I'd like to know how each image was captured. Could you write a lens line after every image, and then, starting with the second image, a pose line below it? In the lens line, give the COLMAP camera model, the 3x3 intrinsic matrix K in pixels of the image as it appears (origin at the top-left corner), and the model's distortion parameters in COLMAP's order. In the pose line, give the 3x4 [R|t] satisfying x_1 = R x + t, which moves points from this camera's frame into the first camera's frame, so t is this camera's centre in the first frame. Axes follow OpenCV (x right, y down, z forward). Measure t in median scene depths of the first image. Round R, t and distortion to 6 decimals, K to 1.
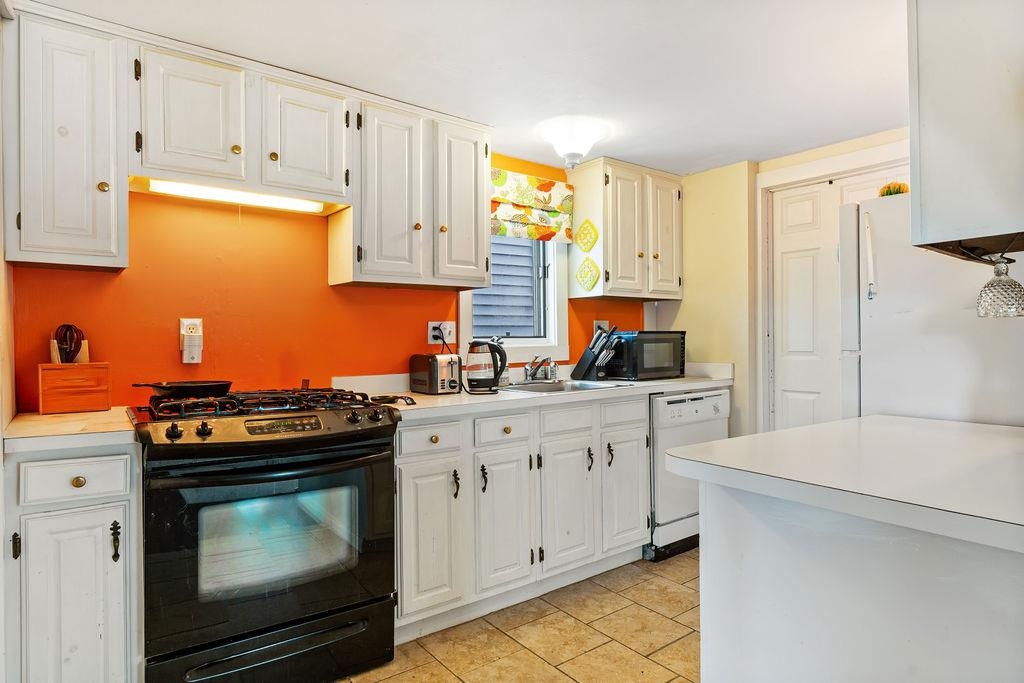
lens RADIAL K [[598.1, 0, 512.0], [0, 598.1, 341.5], [0, 0, 1]] dist [-0.000350, 0.000003]
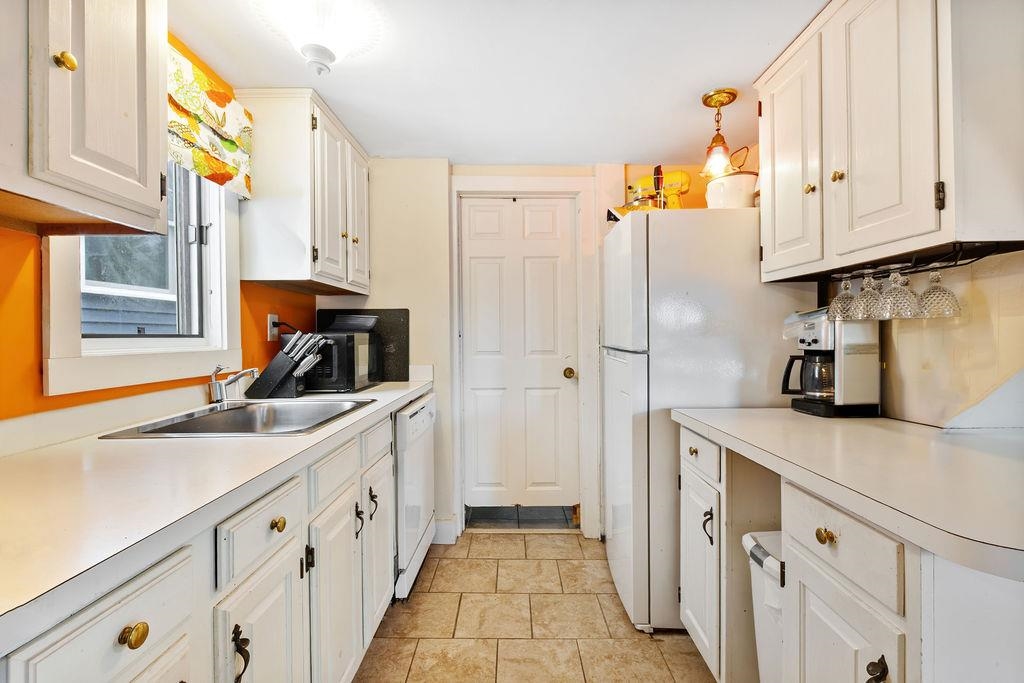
lens RADIAL K [[456.3, 0, 510.8], [0, 456.3, 338.5], [0, 0, 1]] dist [0.003216, -0.000320]
pose [[0.597190, 0.002596, 0.802095, -0.144487], [0.004460, 0.999969, -0.006557, -0.000585], [-0.802087, 0.007493, 0.597160, 0.464073]]
